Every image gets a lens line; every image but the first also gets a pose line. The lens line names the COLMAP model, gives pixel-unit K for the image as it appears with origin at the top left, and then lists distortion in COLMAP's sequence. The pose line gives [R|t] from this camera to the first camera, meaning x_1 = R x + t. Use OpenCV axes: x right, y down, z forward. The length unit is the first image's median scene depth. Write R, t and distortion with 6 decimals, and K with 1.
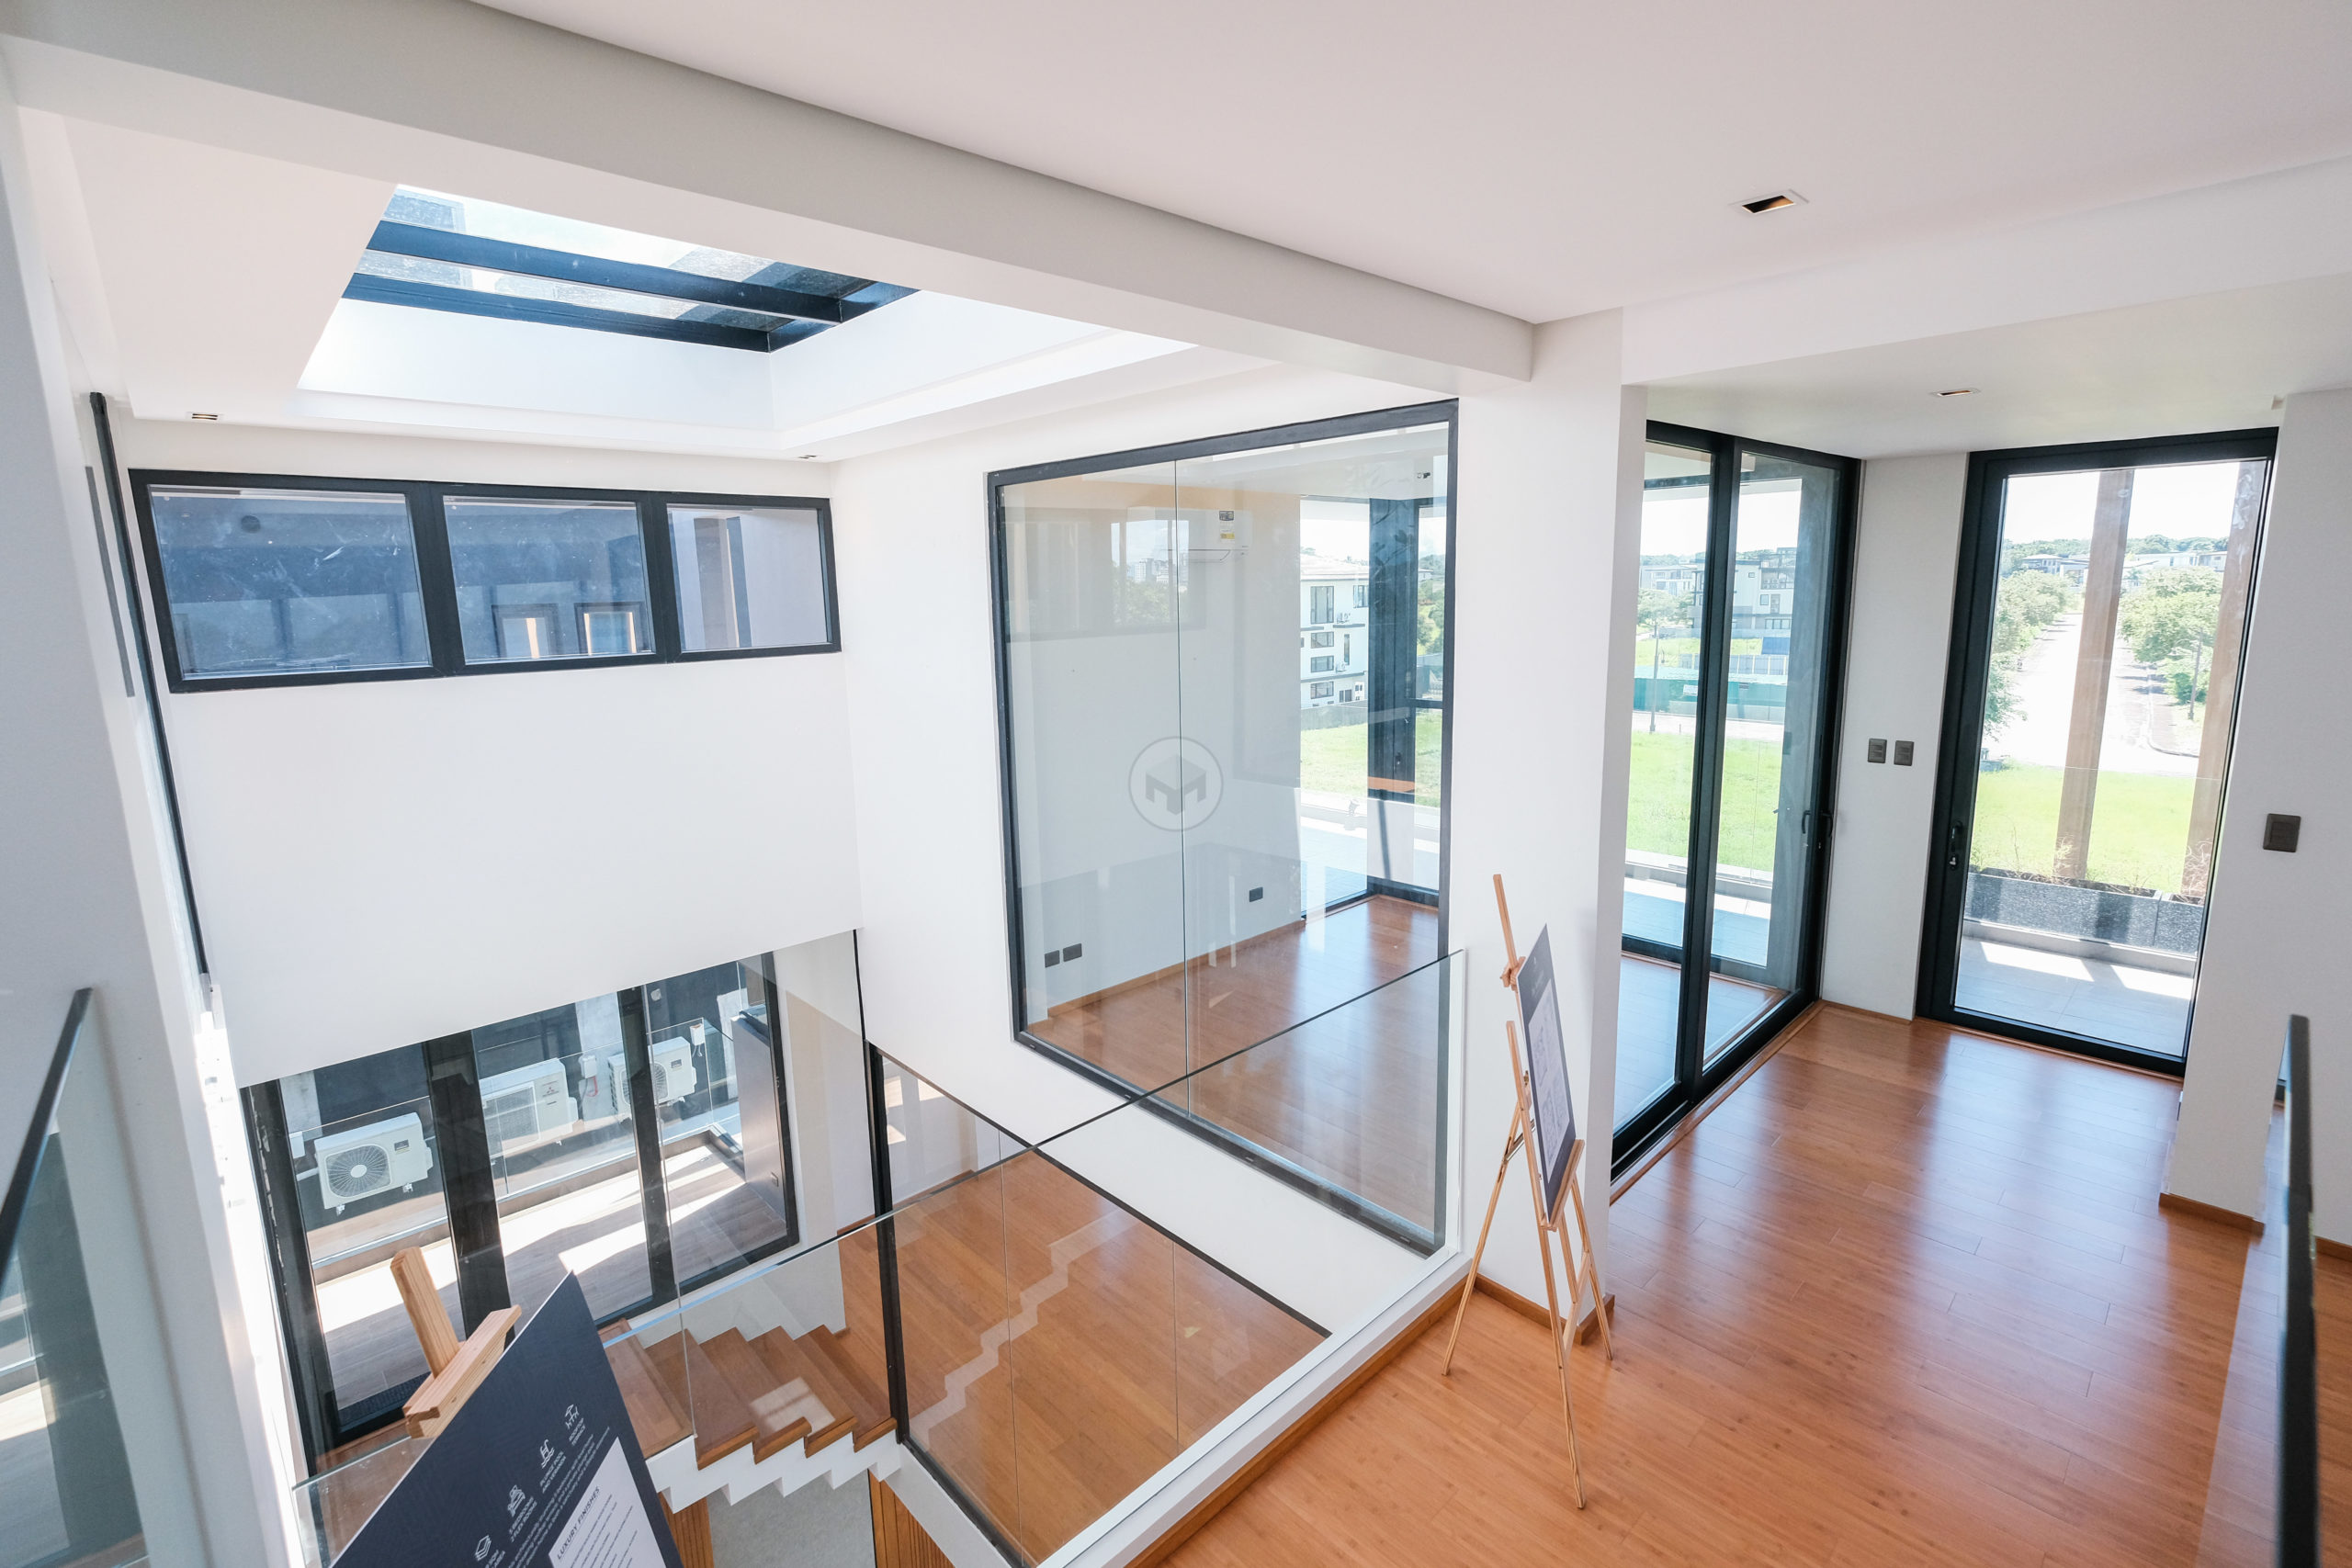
lens RADIAL K [[1045.2, 0, 1127.8], [0, 1045.2, 757.9], [0, 0, 1]] dist [-0.000759, 0.001019]
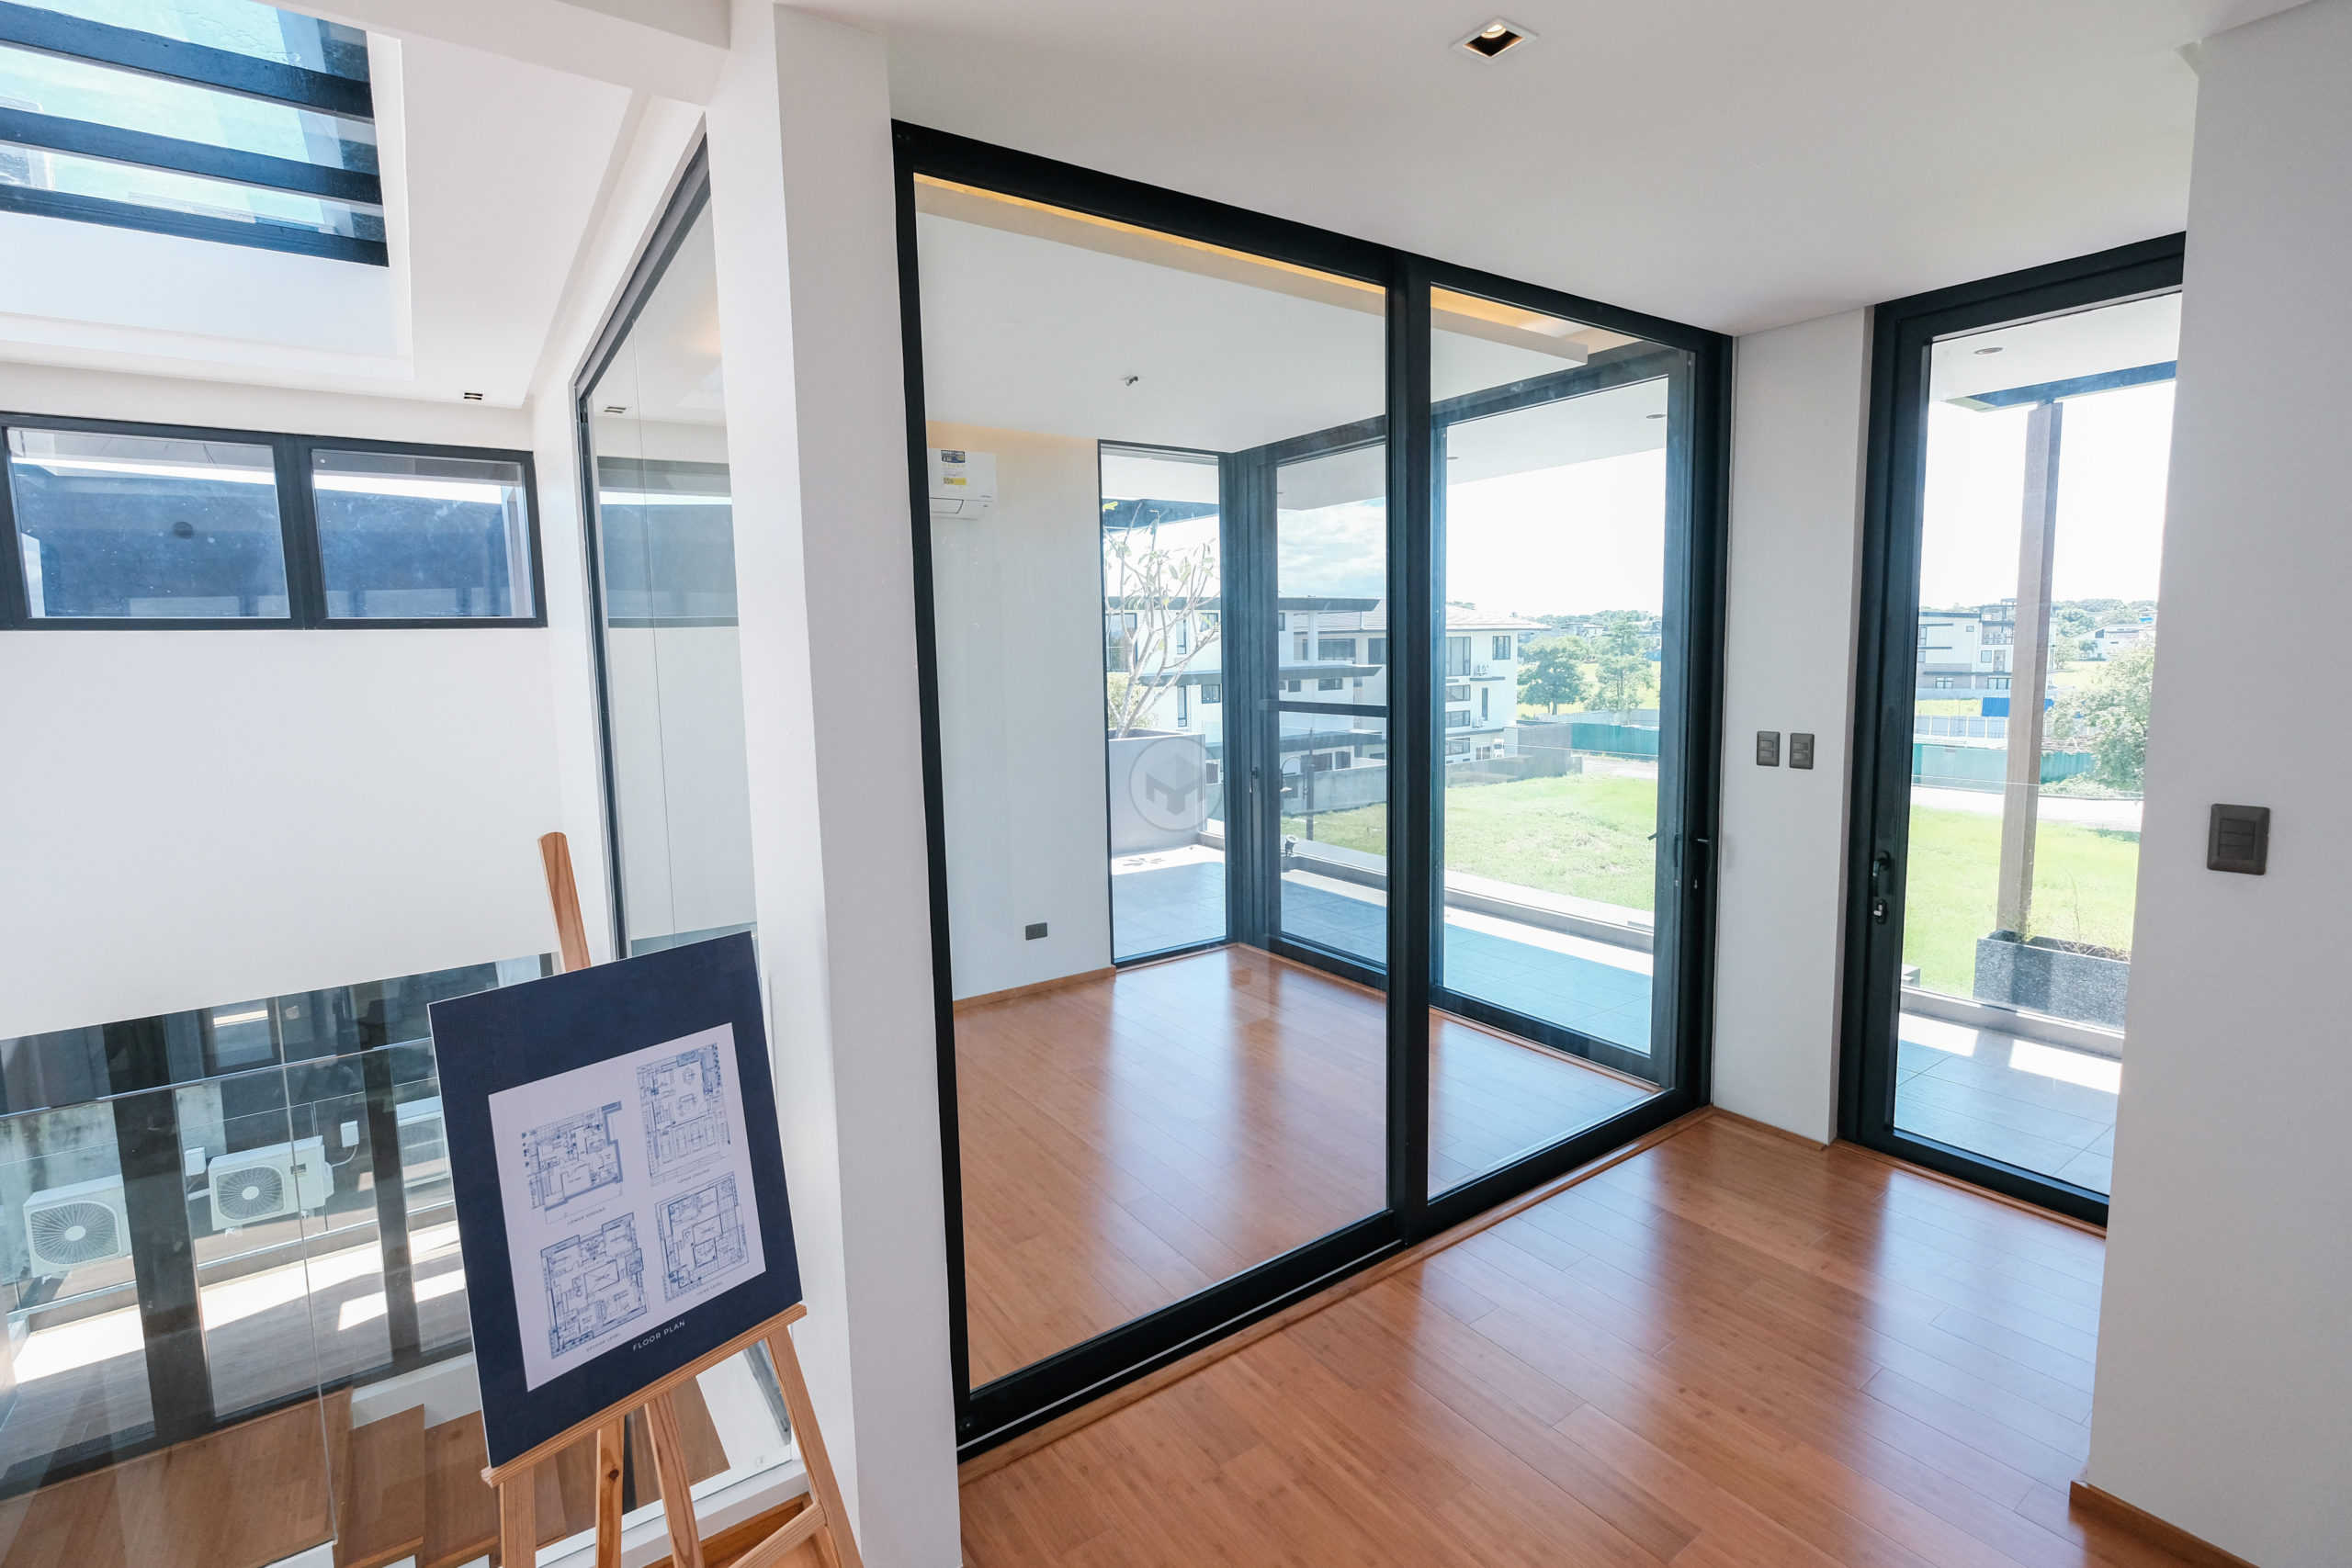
lens RADIAL K [[1045.2, 0, 1176.1], [0, 1045.2, 775.0], [0, 0, 1]] dist [-0.000759, 0.001019]
pose [[0.990374, 0.019994, -0.136963, 0.351649], [-0.026187, 0.998707, -0.043566, 0.042904], [0.135915, 0.046733, 0.989618, 0.214439]]
